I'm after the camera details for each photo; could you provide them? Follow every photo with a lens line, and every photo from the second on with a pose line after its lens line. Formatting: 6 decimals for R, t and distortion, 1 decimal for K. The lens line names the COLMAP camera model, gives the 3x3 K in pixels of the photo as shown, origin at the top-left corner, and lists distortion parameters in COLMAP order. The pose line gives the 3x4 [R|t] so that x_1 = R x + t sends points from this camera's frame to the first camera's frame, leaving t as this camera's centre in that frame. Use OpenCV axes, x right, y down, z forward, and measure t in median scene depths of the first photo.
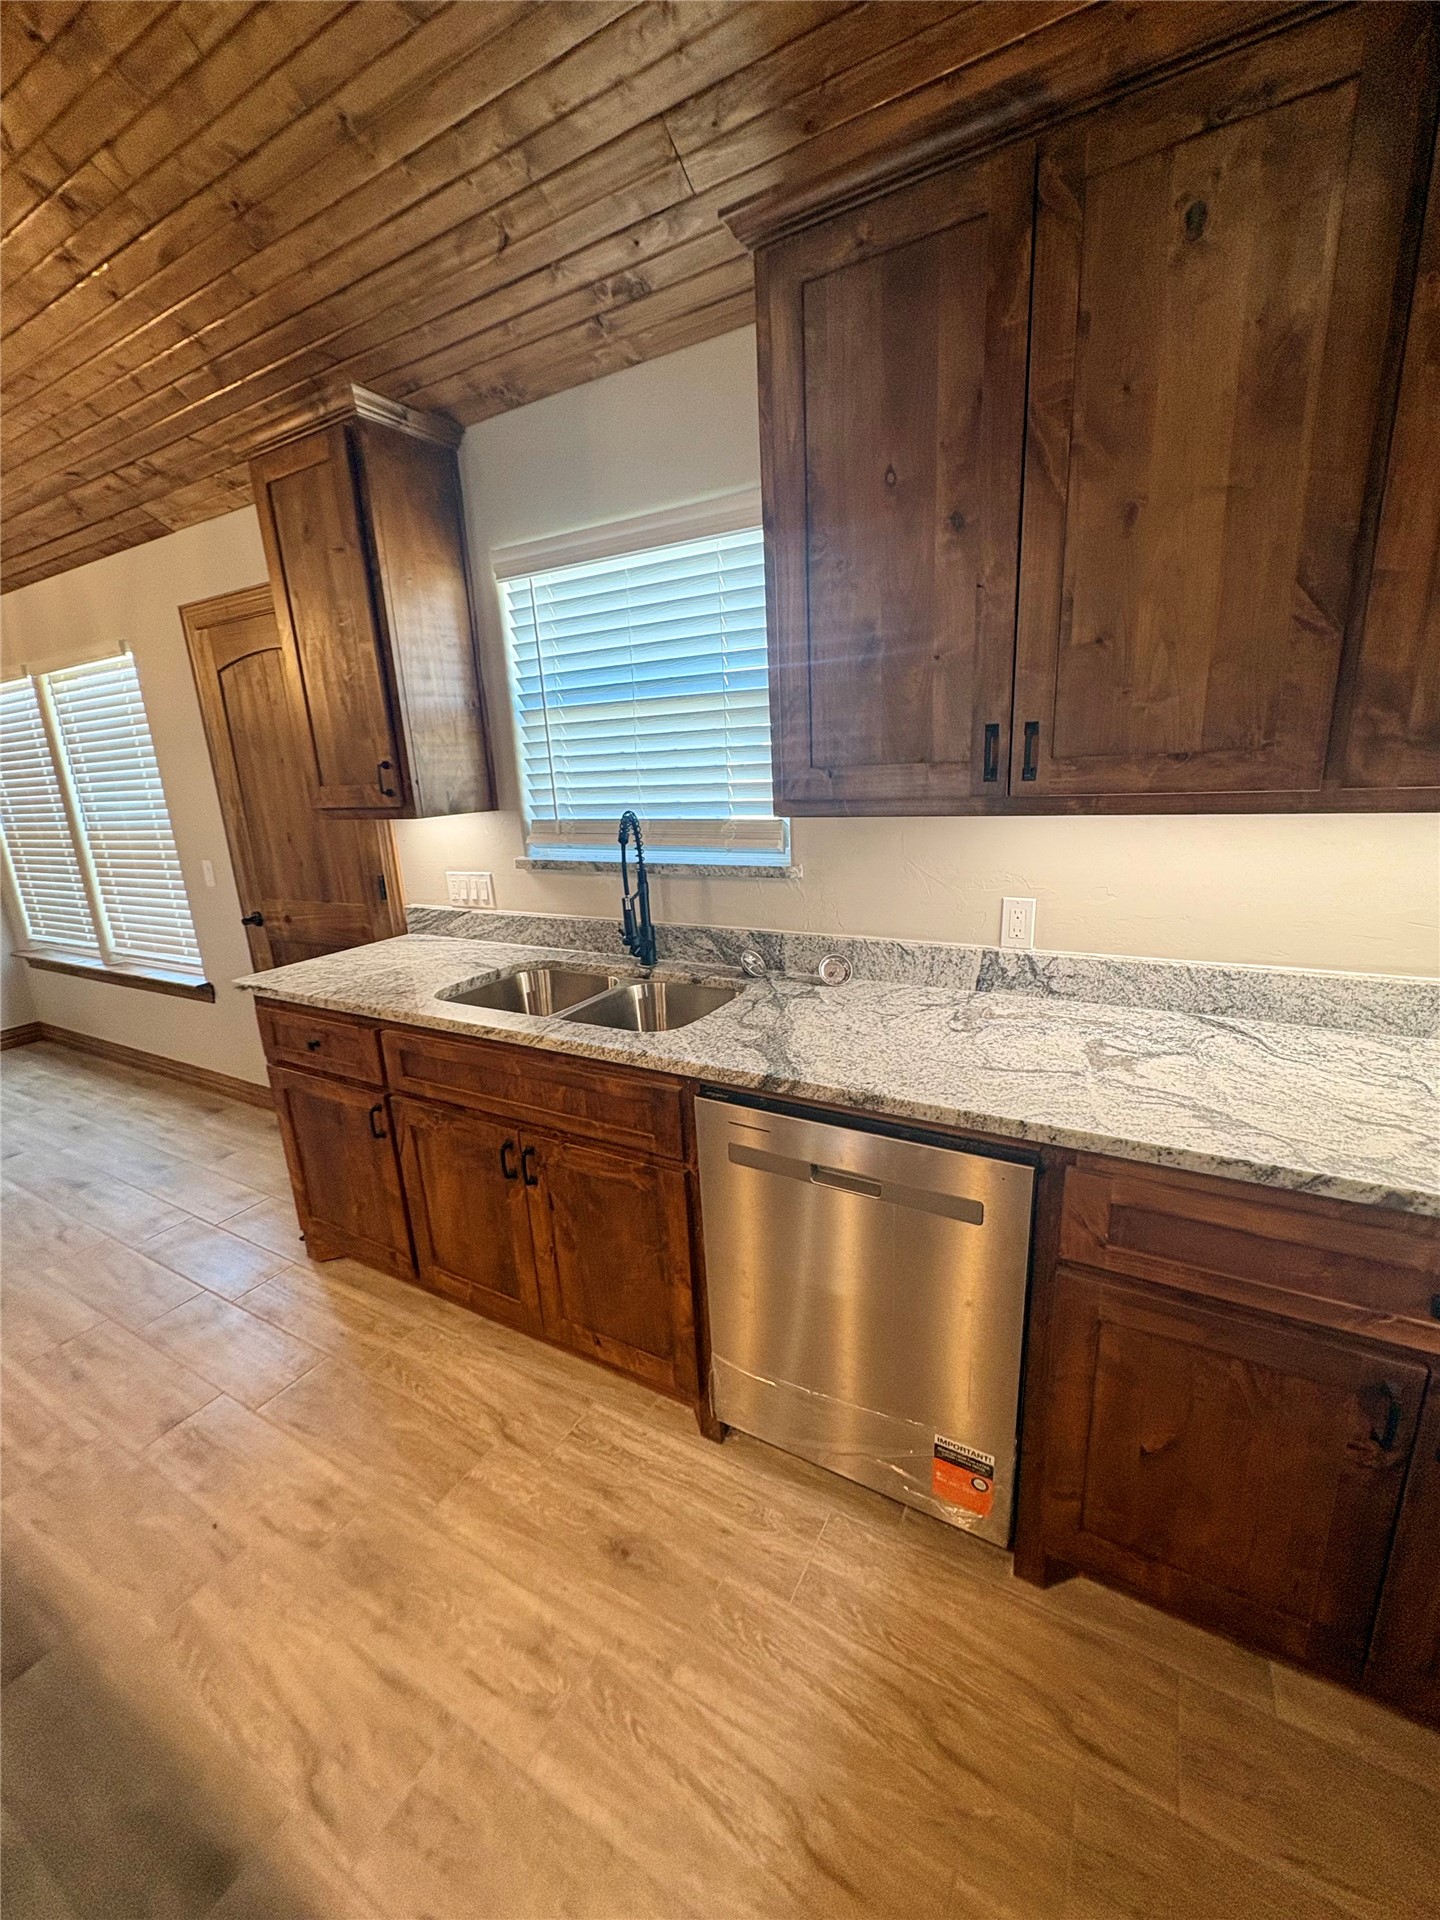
lens RADIAL K [[763.6, 0, 717.8], [0, 763.6, 960.5], [0, 0, 1]] dist [-0.001023, -0.000093]
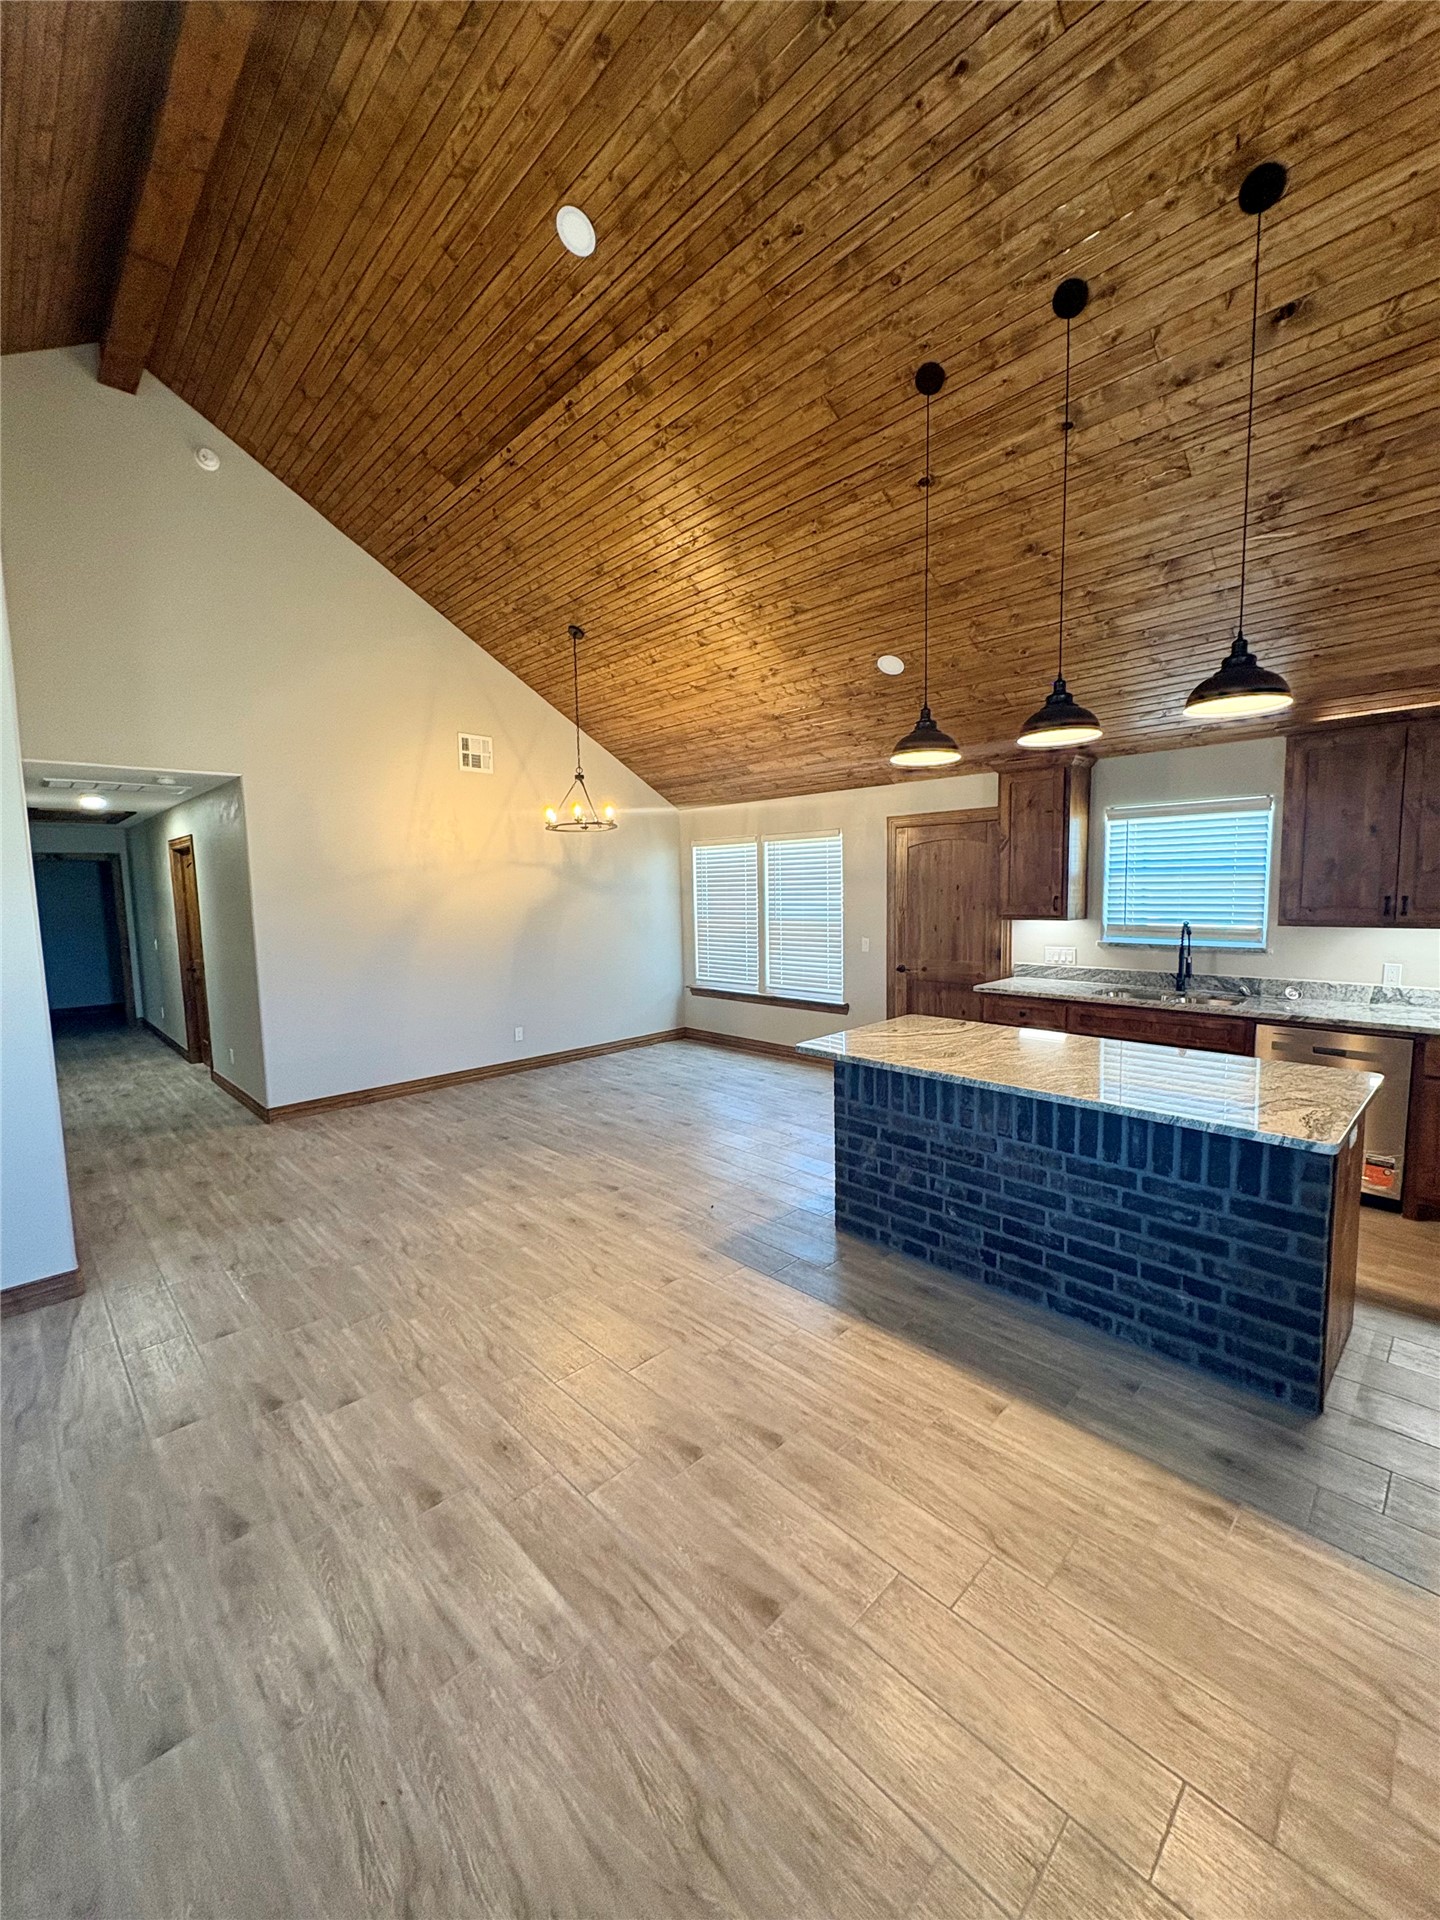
lens RADIAL K [[763.6, 0, 716.1], [0, 763.6, 959.3], [0, 0, 1]] dist [-0.001023, -0.000093]
pose [[0.958595, 0.058508, -0.278699, -0.796787], [-0.099653, 0.985708, -0.135828, 0.359754], [0.266769, 0.157977, 0.950725, -1.506153]]
